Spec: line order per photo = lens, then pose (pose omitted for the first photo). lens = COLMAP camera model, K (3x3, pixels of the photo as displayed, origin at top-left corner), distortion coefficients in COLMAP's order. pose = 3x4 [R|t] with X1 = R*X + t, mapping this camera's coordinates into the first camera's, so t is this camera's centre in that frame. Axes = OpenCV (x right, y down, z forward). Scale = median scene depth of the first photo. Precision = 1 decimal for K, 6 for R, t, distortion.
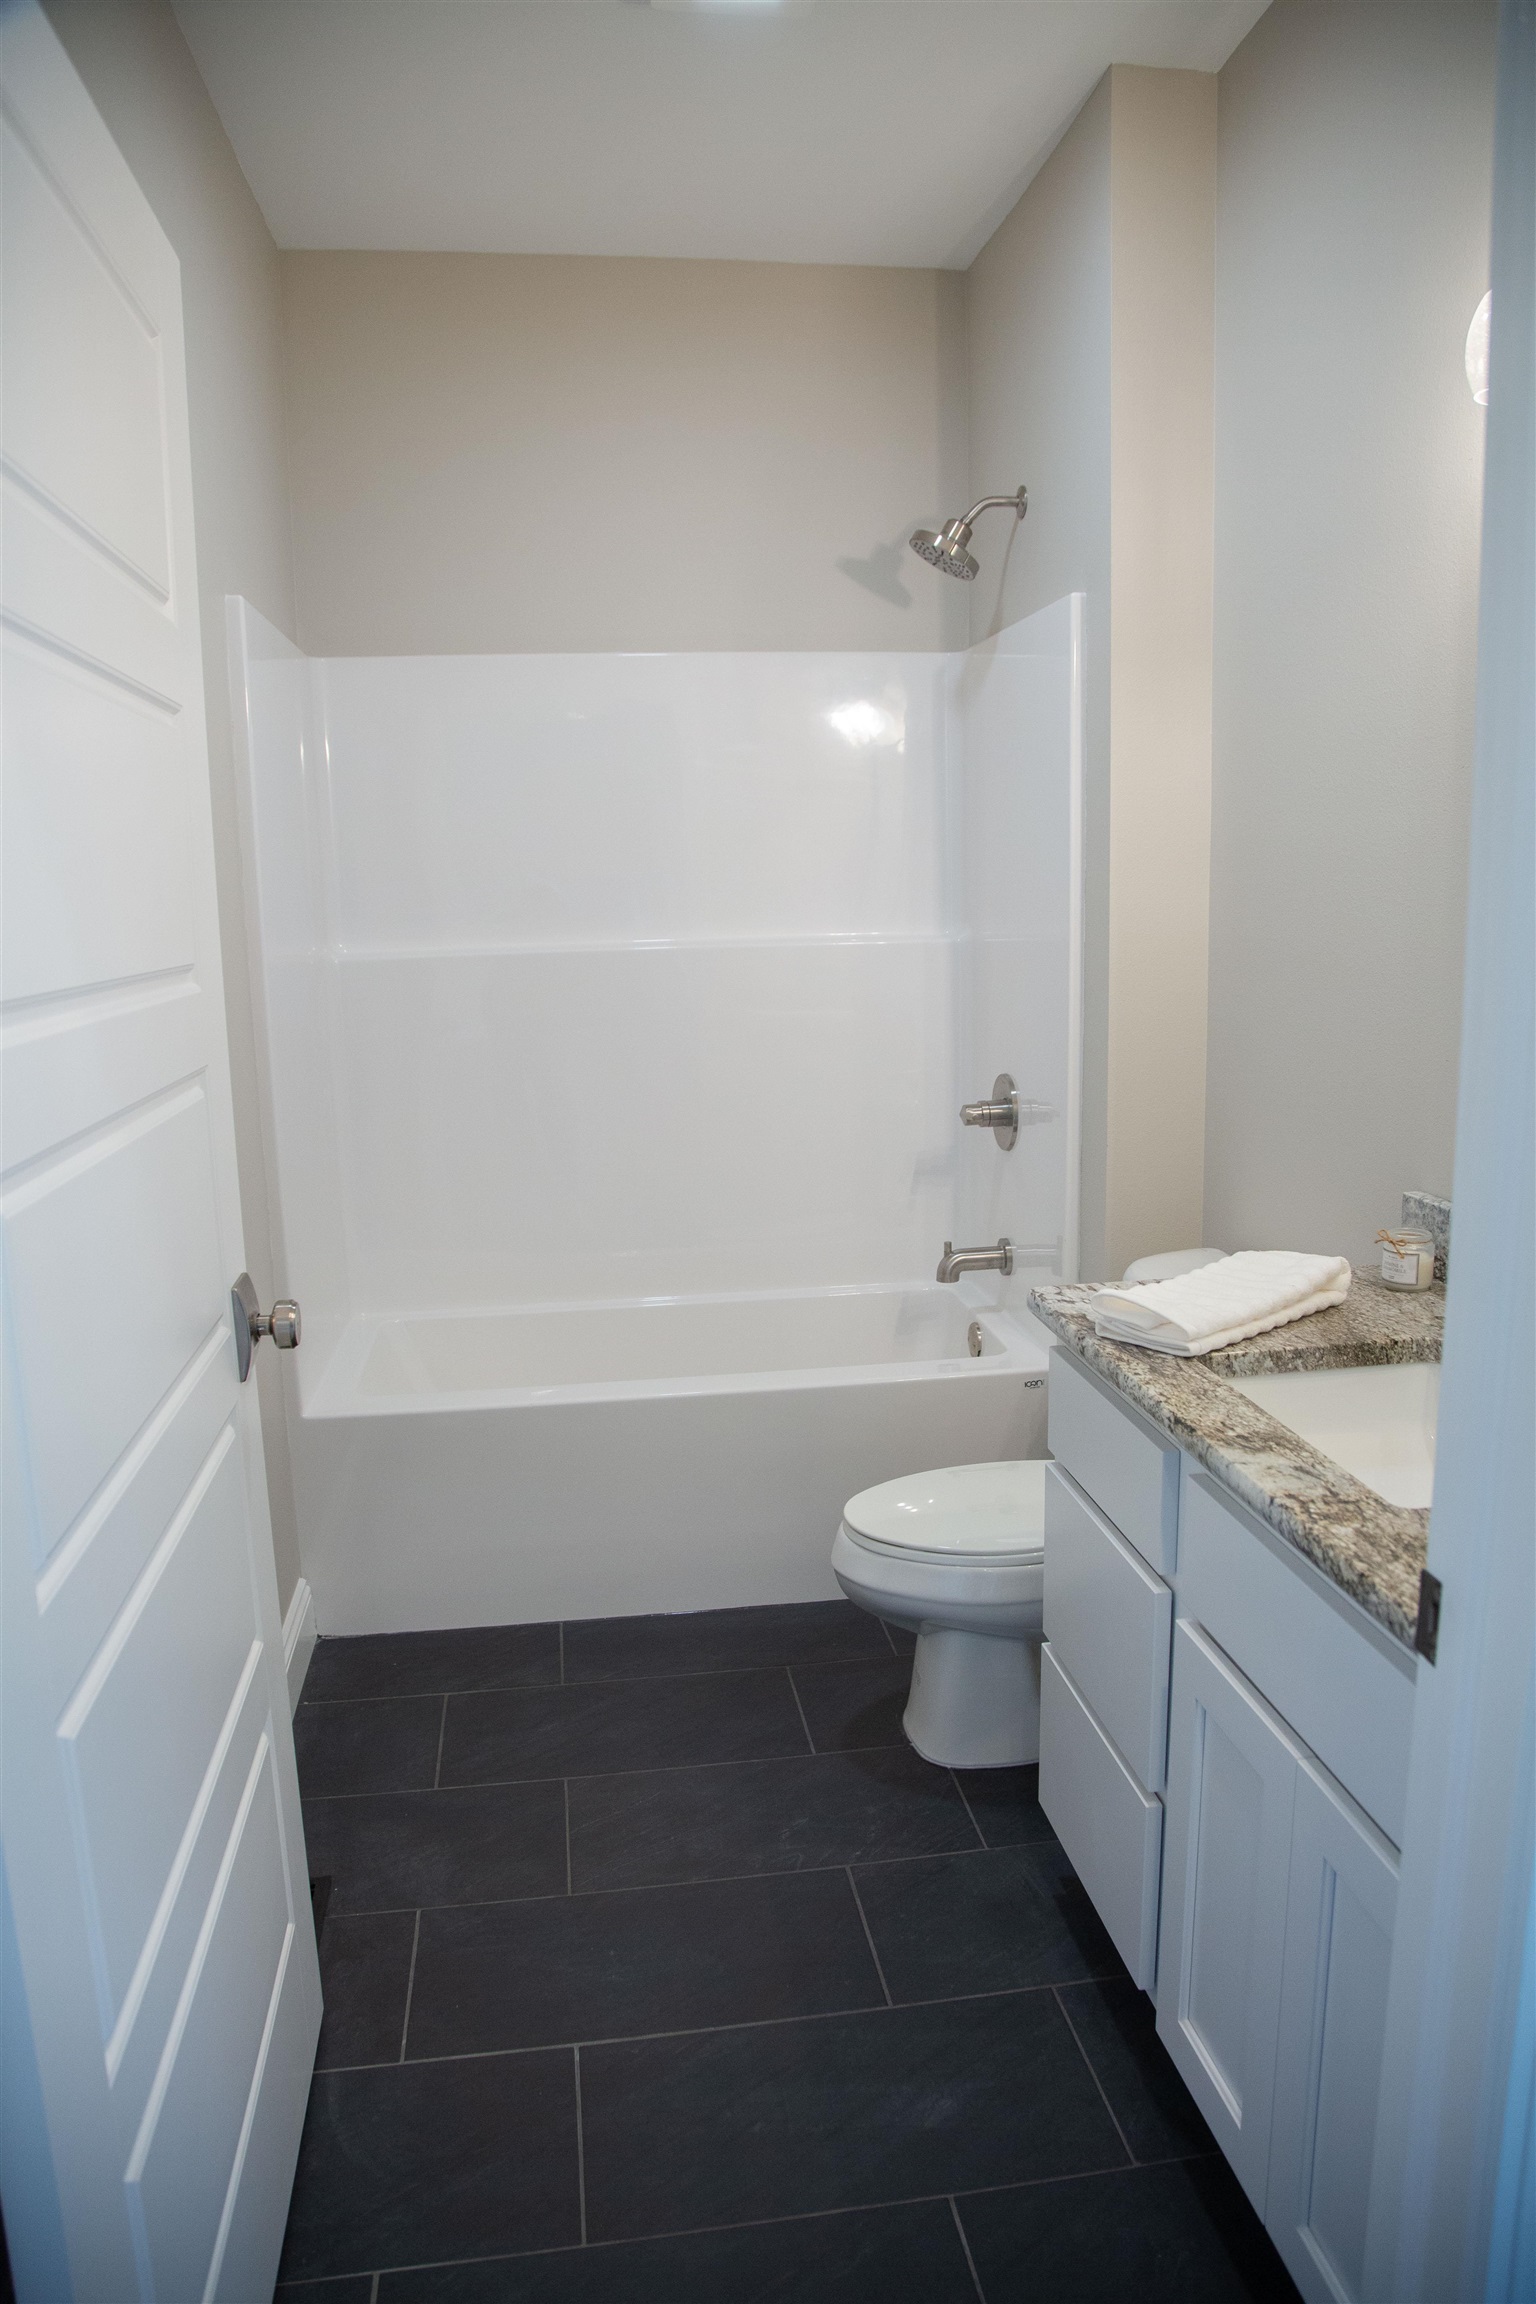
lens RADIAL K [[1590.4, 0, 771.4], [0, 1590.4, 1147.5], [0, 0, 1]] dist [-0.130119, 0.068841]
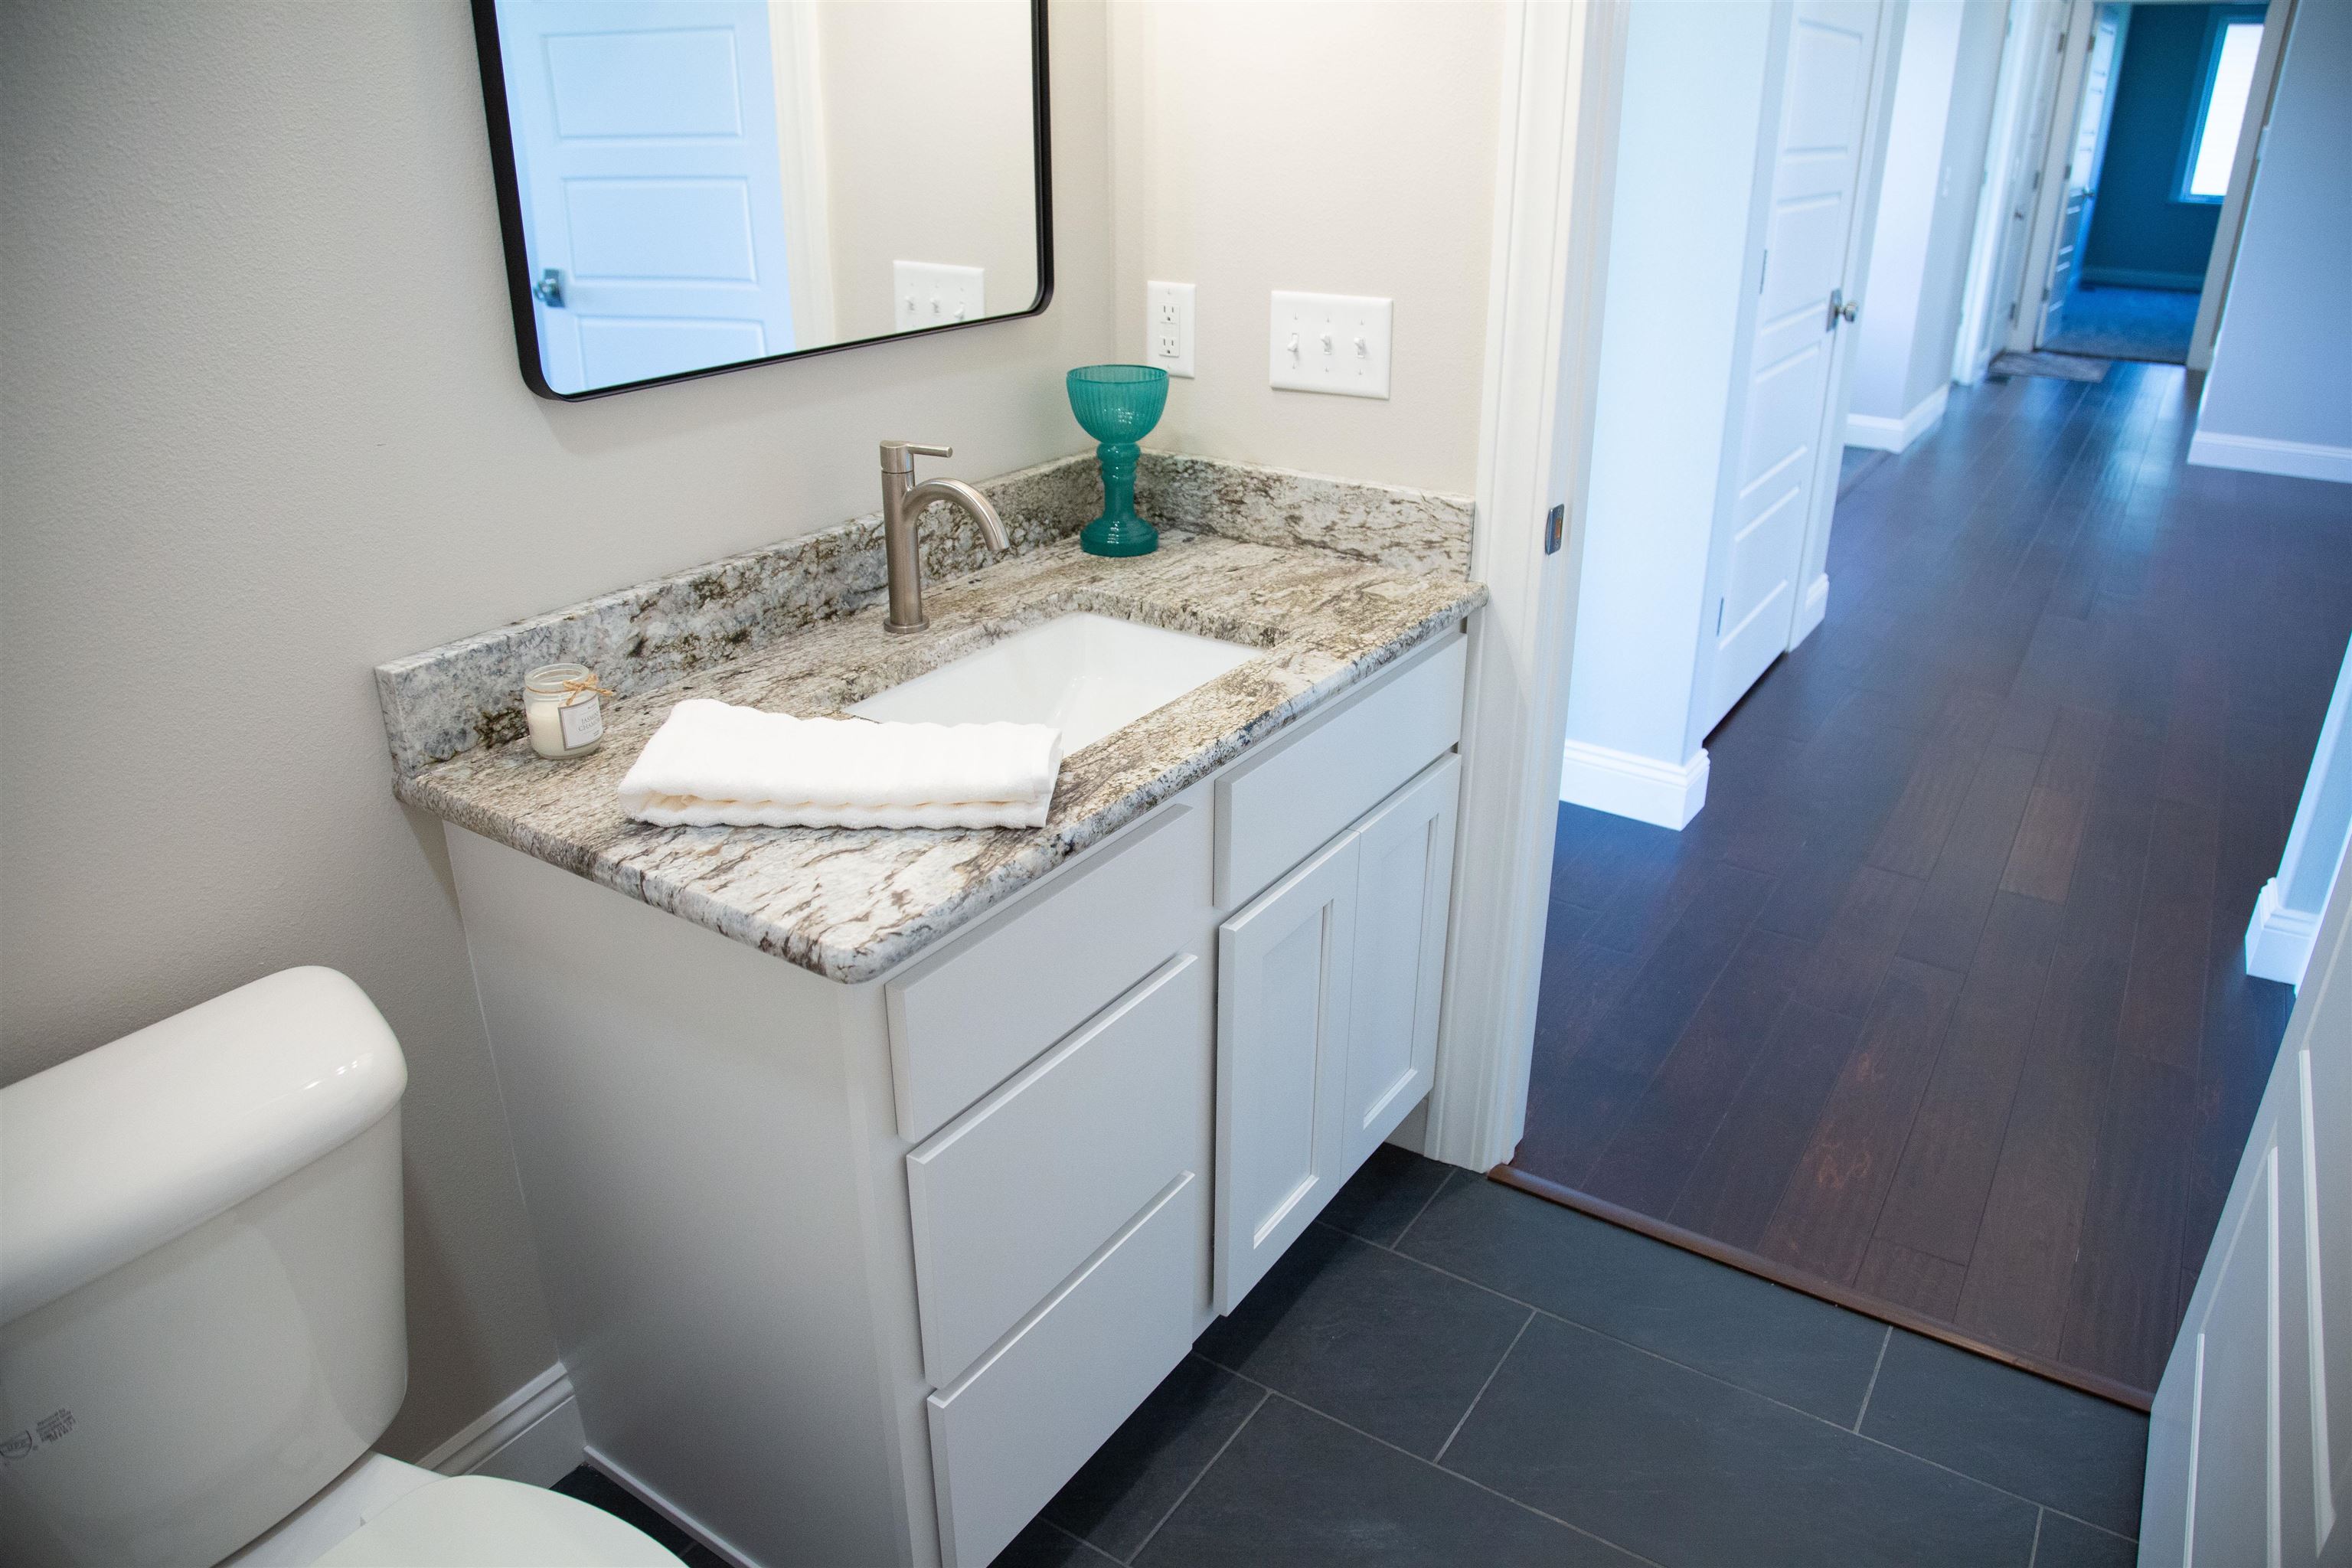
lens RADIAL K [[1623.6, 0, 1164.2], [0, 1623.6, 776.1], [0, 0, 1]] dist [-0.130119, 0.068841]
pose [[-0.744164, -0.247723, 0.620366, -0.320453], [0.125644, 0.860213, 0.494215, -0.293233], [-0.656075, 0.445722, -0.609014, 1.663212]]
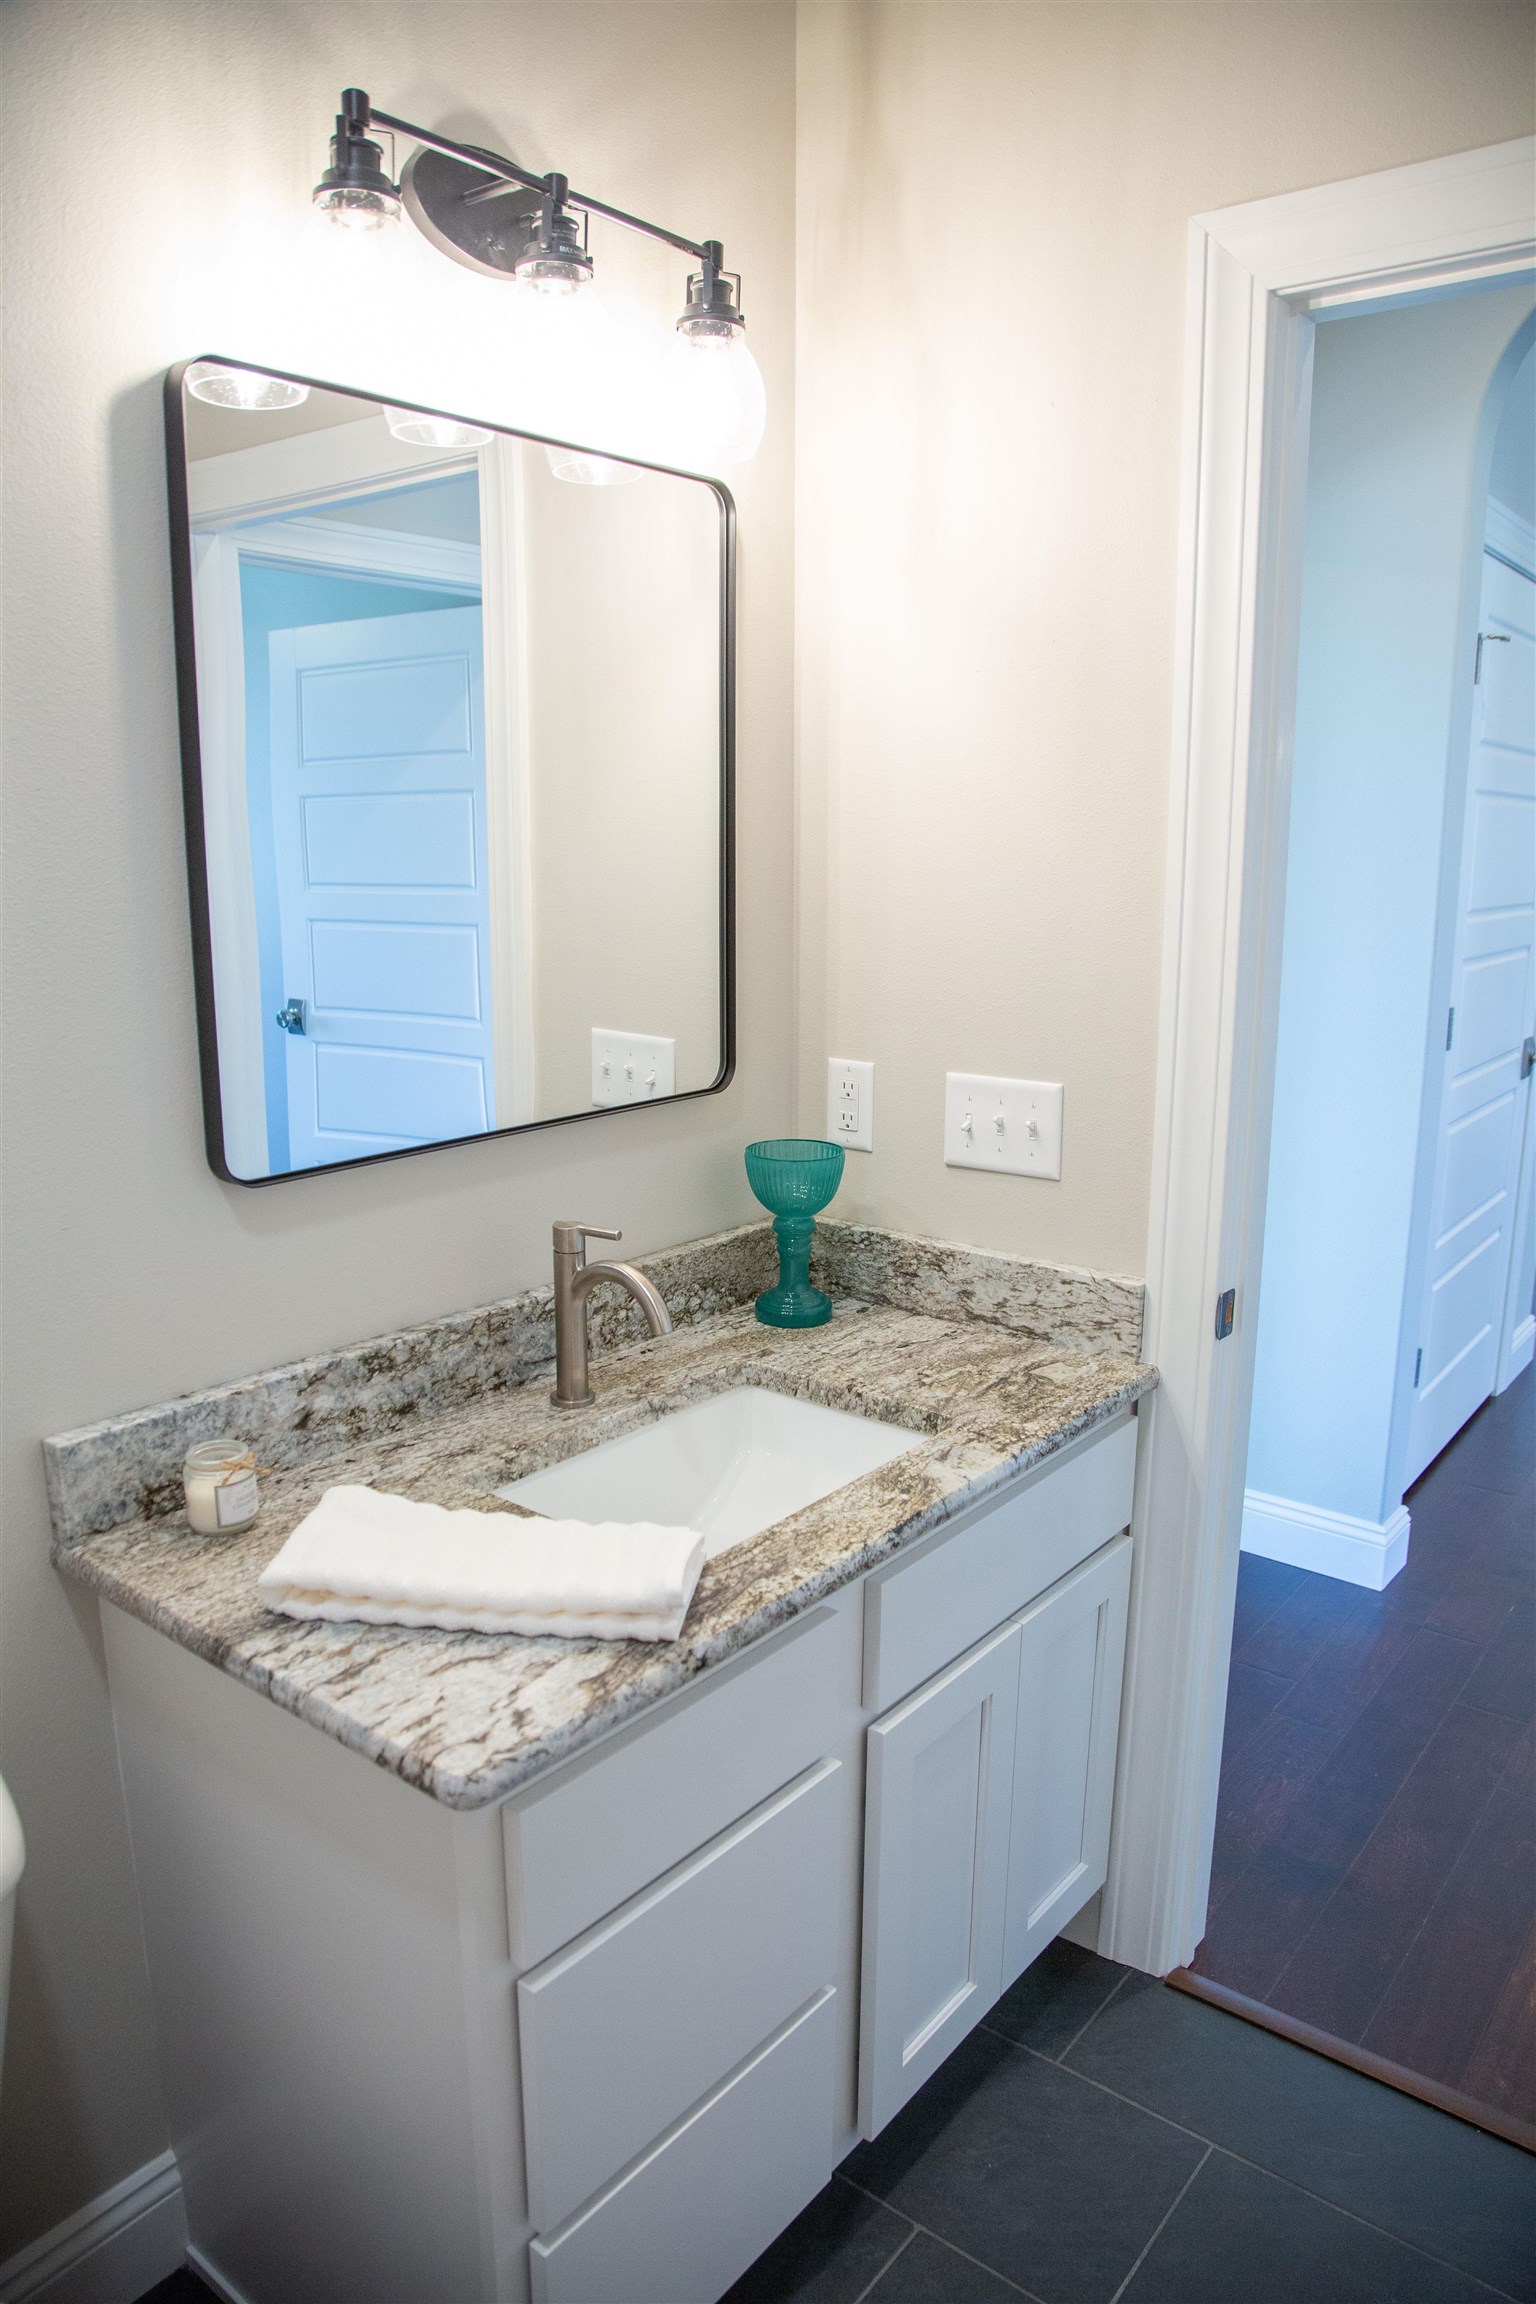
lens RADIAL K [[1590.4, 0, 755.0], [0, 1590.4, 1150.3], [0, 0, 1]] dist [-0.130119, 0.068841]
pose [[-0.682779, -0.134754, 0.718091, -0.330515], [0.133485, 0.943295, 0.303935, -0.339525], [-0.718328, 0.303375, -0.626074, 1.601756]]
